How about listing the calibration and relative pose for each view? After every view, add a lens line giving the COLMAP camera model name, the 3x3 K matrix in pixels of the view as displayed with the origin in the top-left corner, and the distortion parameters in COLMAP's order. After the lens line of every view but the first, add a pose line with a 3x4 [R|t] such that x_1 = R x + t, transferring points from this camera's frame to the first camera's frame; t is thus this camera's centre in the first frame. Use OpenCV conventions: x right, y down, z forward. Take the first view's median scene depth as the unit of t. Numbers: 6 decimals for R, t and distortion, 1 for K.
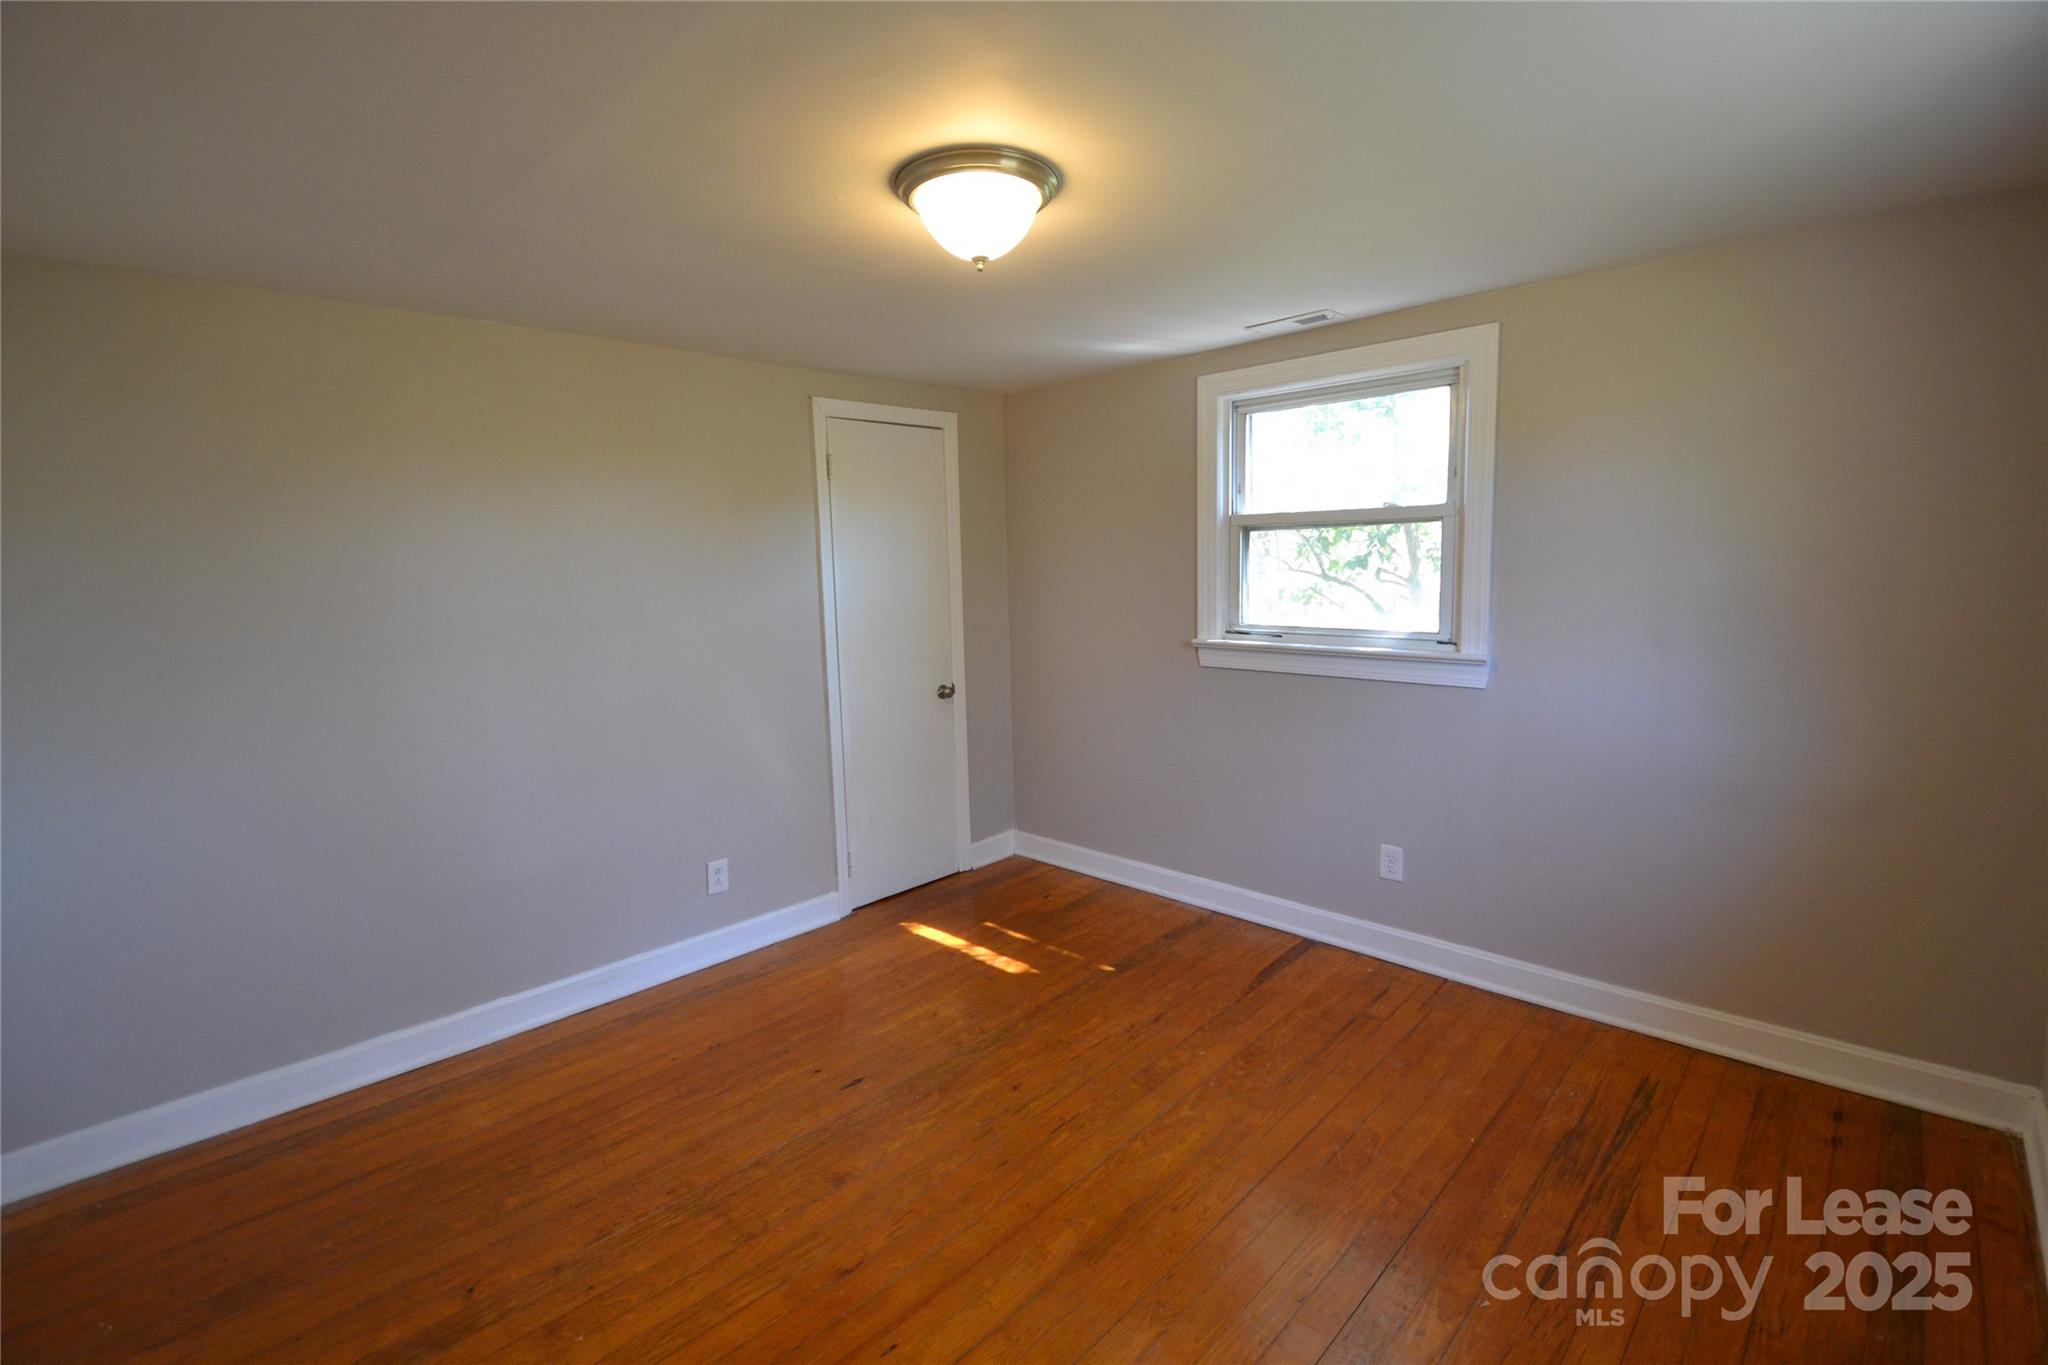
lens RADIAL K [[911.3, 0, 1025.7], [0, 911.3, 663.8], [0, 0, 1]] dist [0.025344, -0.029189]
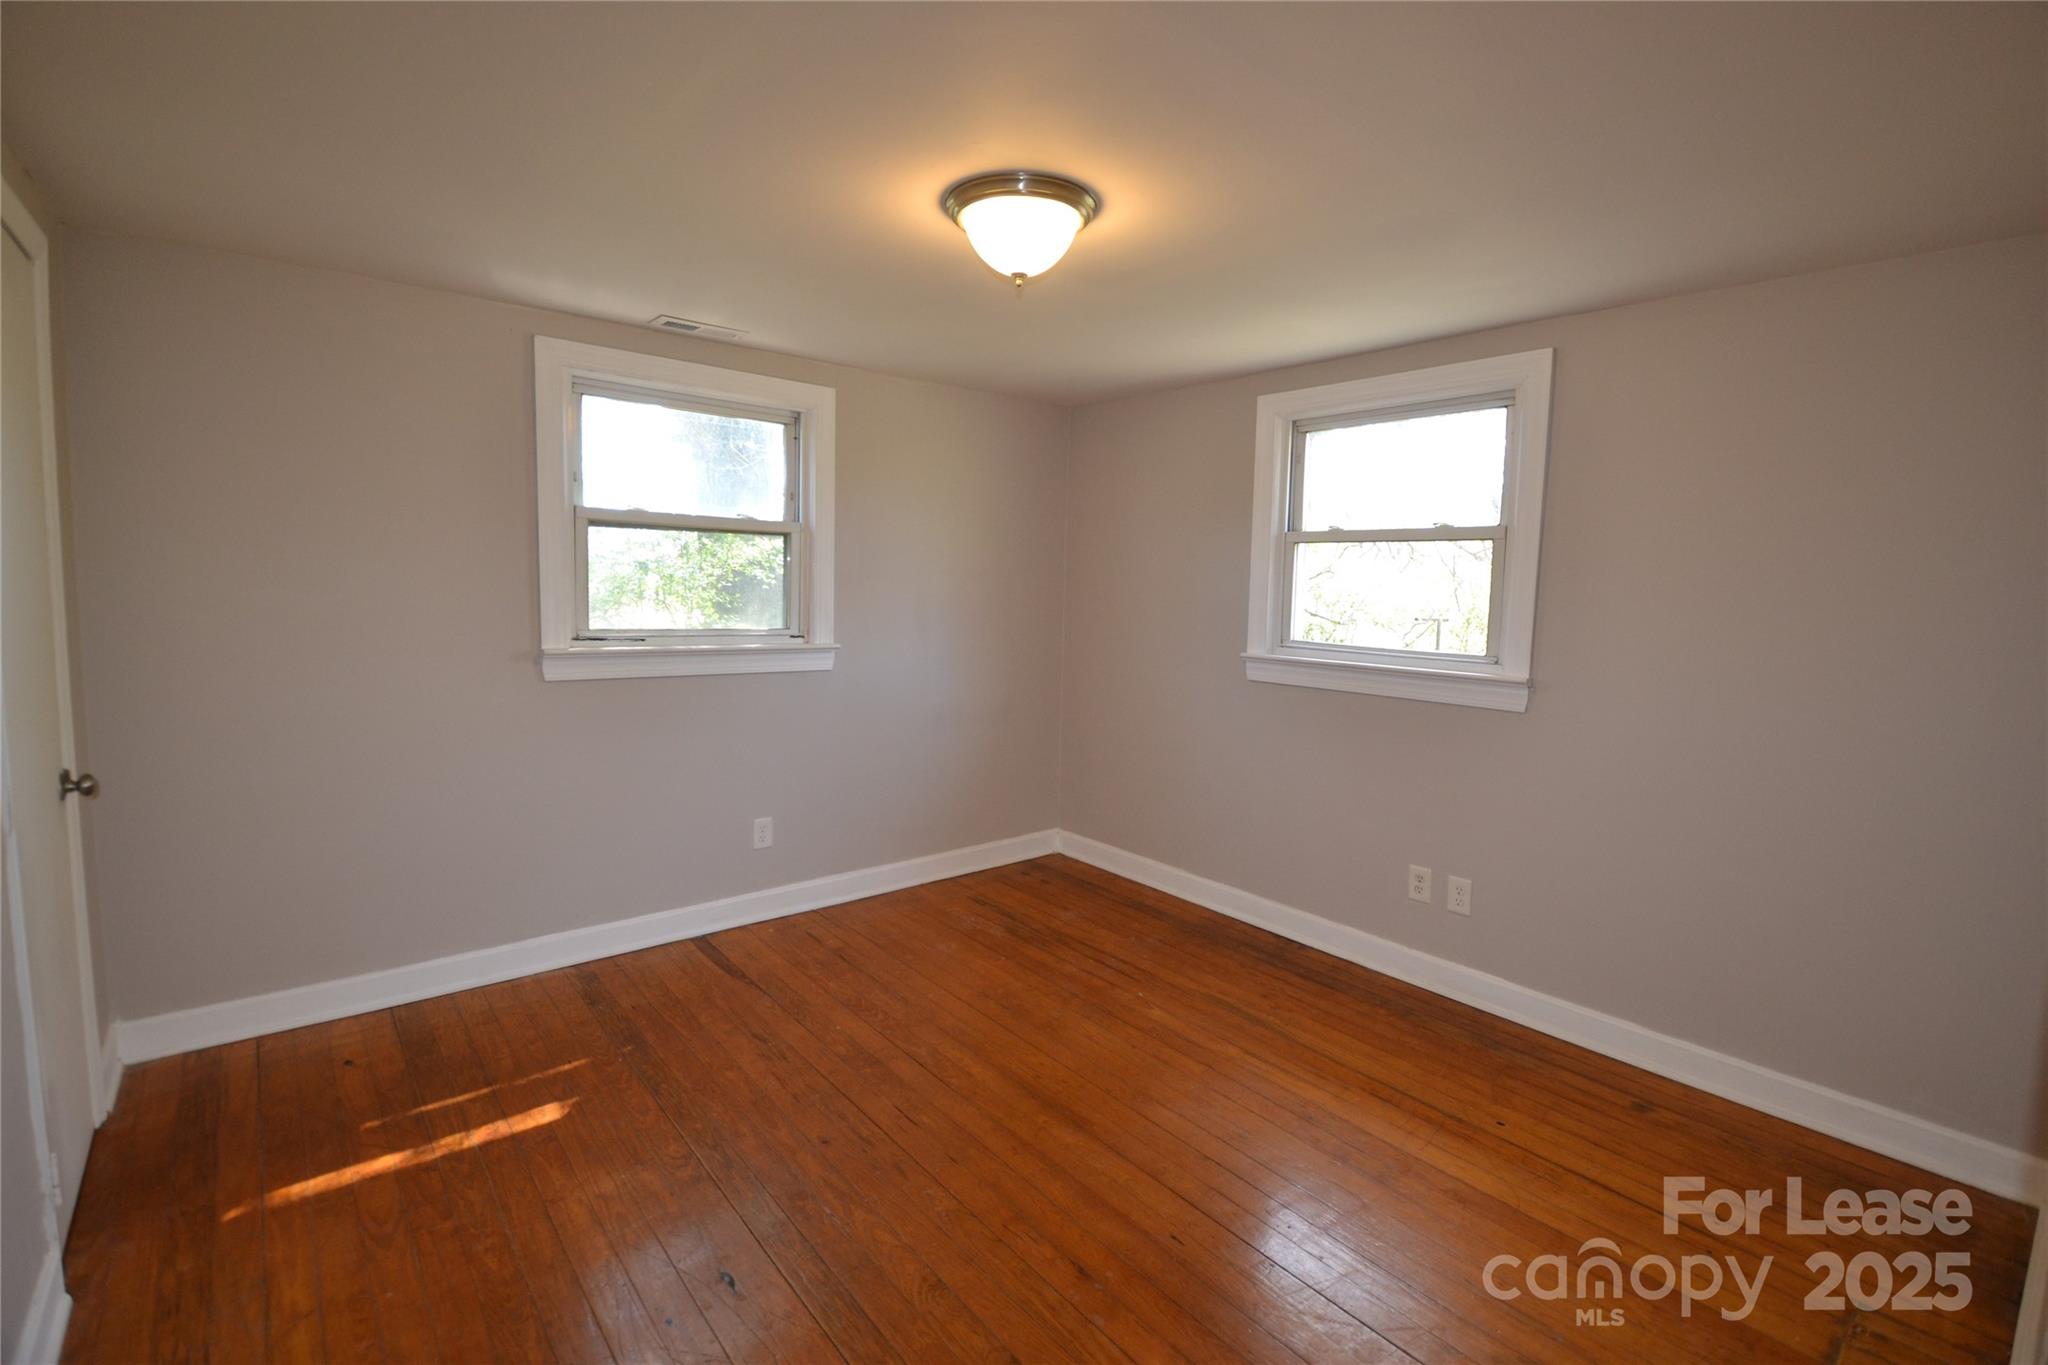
lens RADIAL K [[911.3, 0, 1025.7], [0, 911.3, 663.8], [0, 0, 1]] dist [0.025344, -0.029189]
pose [[0.106065, -0.063907, 0.992303, -0.675319], [0.081854, 0.995107, 0.055339, -0.026974], [-0.990984, 0.075355, 0.110777, 0.536602]]
